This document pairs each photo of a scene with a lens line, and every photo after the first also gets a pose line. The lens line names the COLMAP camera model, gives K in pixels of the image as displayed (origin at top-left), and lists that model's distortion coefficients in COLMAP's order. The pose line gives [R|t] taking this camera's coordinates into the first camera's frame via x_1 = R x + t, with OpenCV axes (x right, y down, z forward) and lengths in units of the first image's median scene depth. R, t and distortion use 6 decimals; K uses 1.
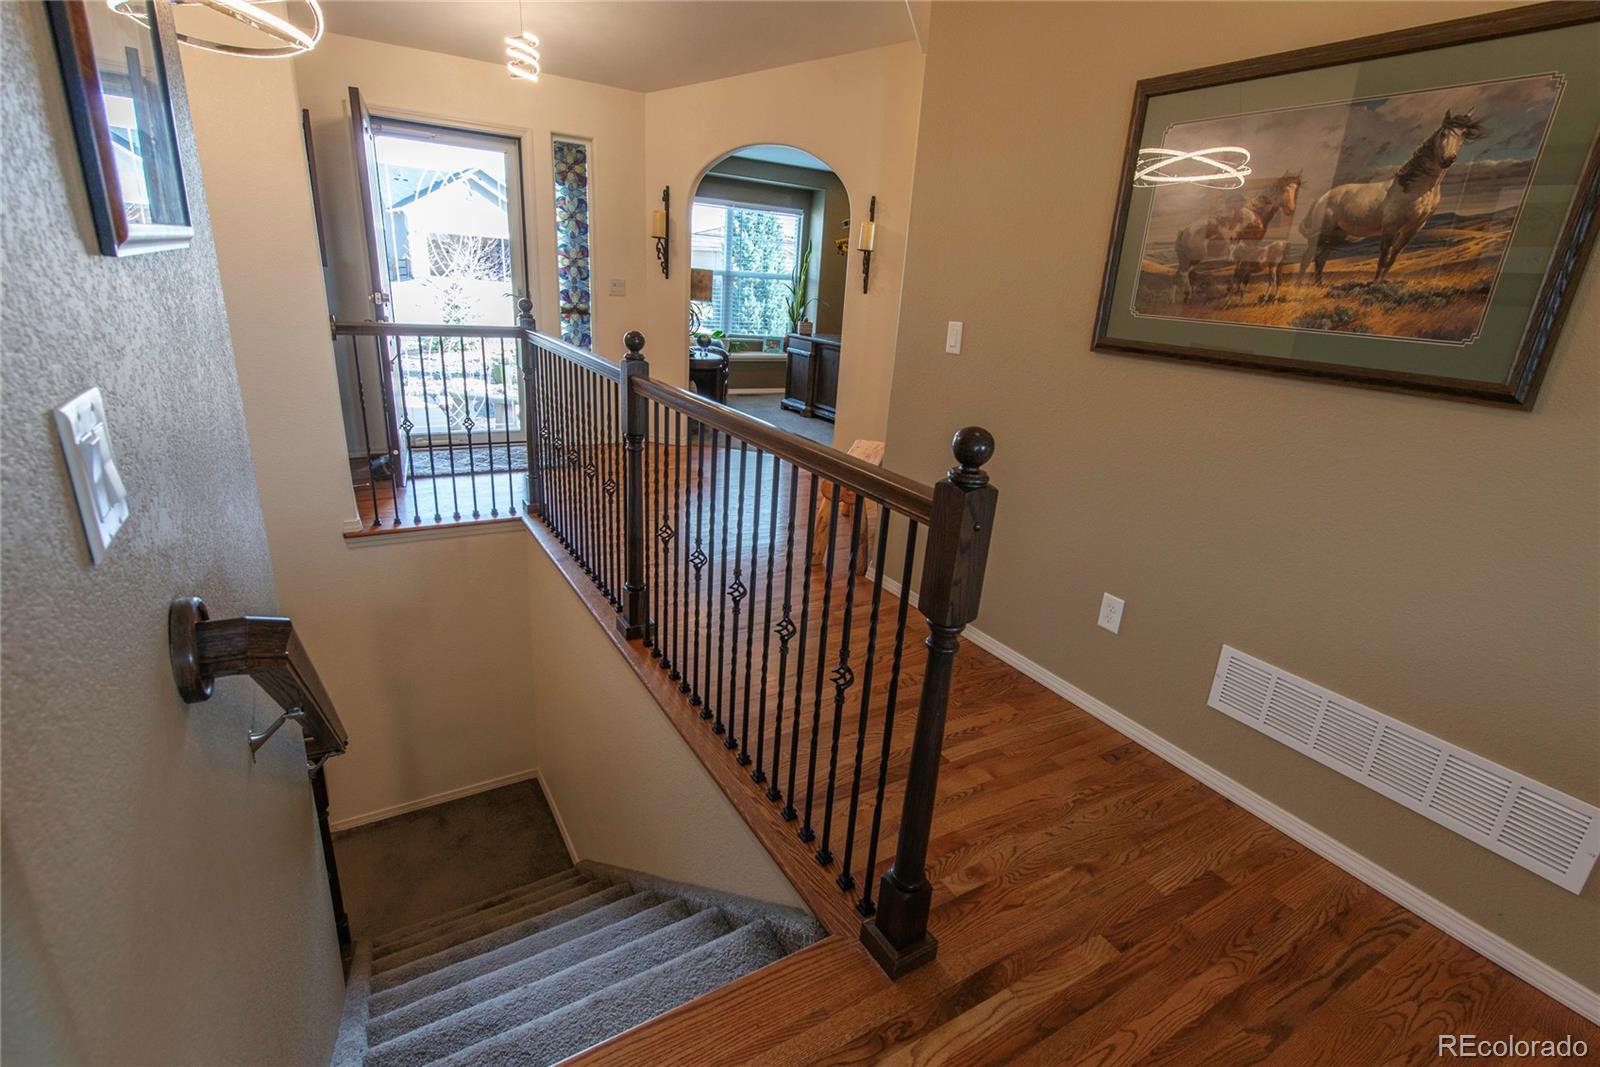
lens RADIAL K [[735.7, 0, 785.6], [0, 735.7, 529.6], [0, 0, 1]] dist [0.011402, -0.001459]
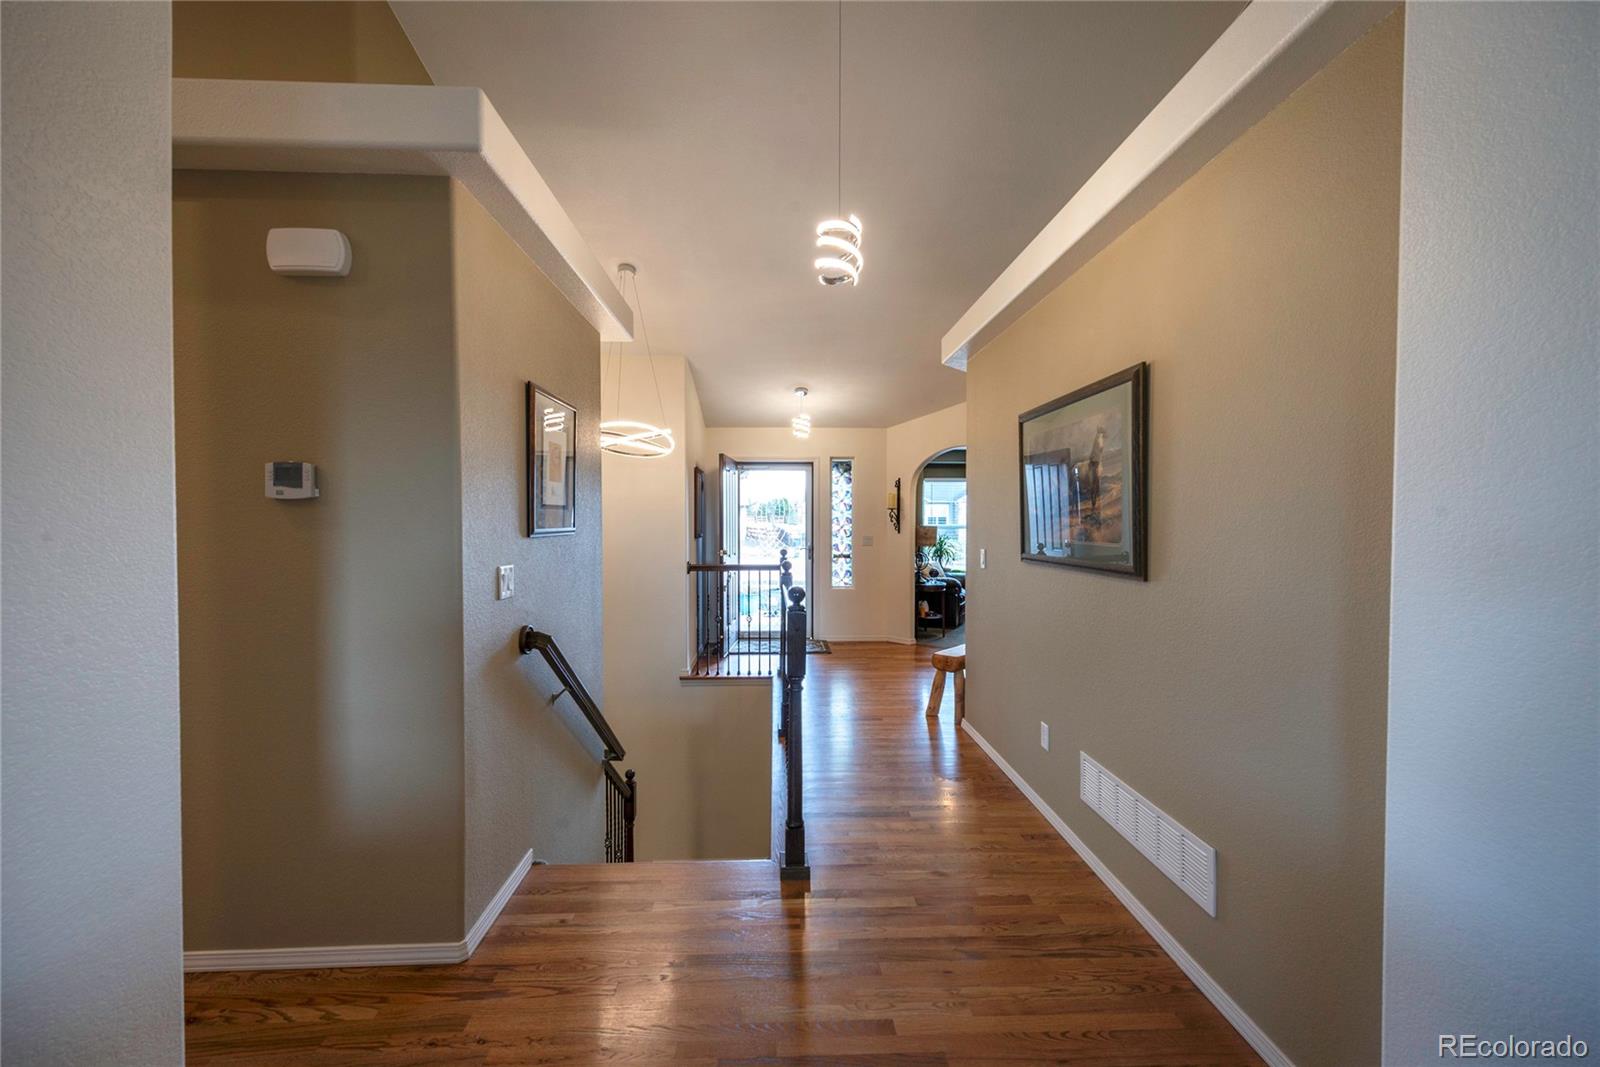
lens RADIAL K [[635.3, 0, 810.8], [0, 635.3, 537.3], [0, 0, 1]] dist [-0.009794, -0.000220]
pose [[0.877209, -0.052706, -0.477206, 0.421670], [-0.103182, 0.950034, -0.294600, 0.100779], [0.468889, 0.307665, 0.827940, -0.233450]]
